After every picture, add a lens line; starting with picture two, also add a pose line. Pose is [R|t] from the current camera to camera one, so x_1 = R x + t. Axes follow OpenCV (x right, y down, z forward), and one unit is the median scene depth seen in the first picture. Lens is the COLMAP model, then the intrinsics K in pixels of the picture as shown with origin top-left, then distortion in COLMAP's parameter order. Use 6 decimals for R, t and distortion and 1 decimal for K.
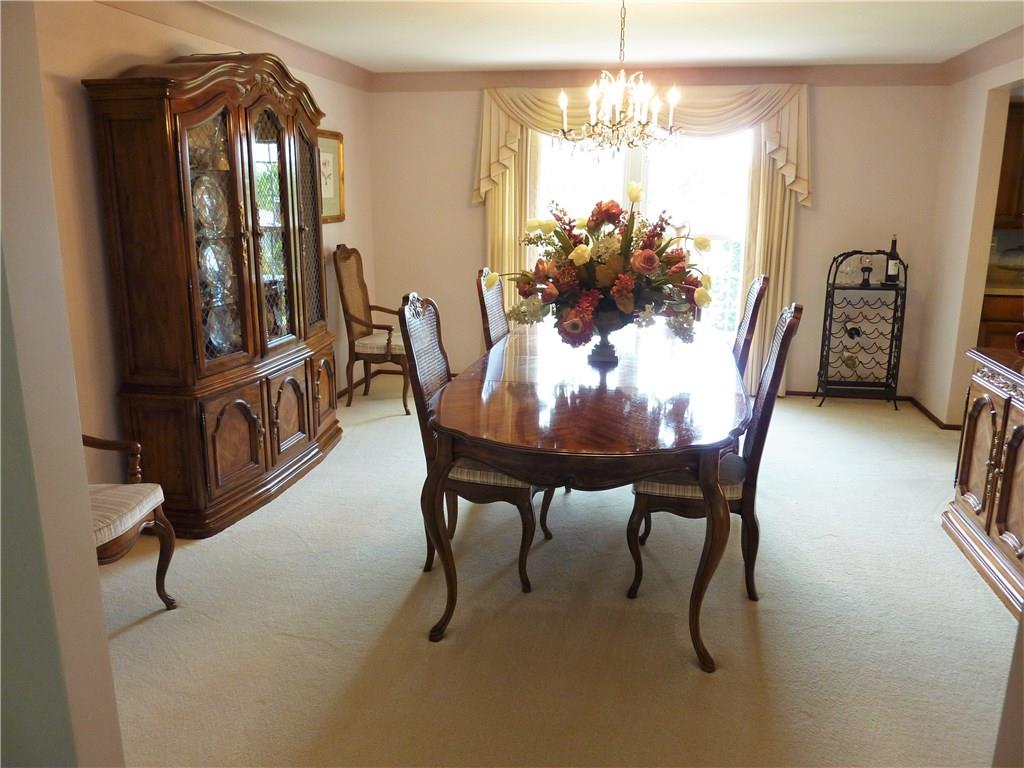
lens RADIAL K [[773.3, 0, 514.8], [0, 773.3, 376.4], [0, 0, 1]] dist [-0.042173, -0.001932]
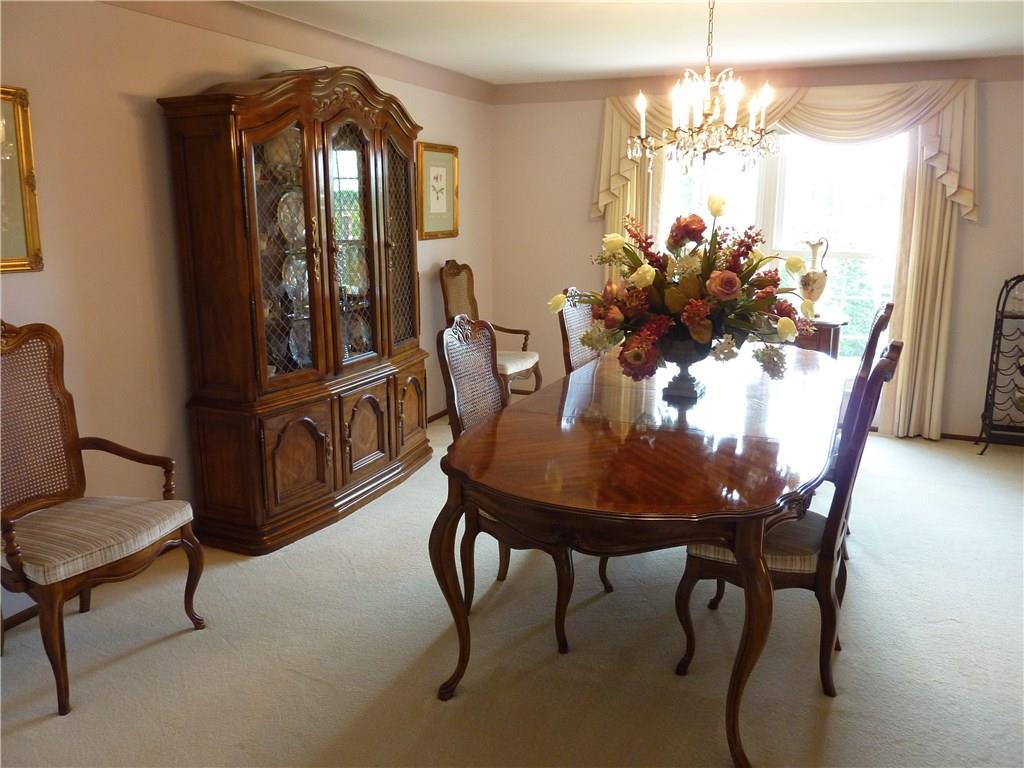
lens RADIAL K [[773.3, 0, 514.8], [0, 773.3, 376.4], [0, 0, 1]] dist [-0.042173, -0.001932]
pose [[0.974214, 0.041653, -0.221750, 0.123187], [-0.045415, 0.998897, -0.011889, -0.022664], [0.221010, 0.021653, 0.975031, 0.095731]]
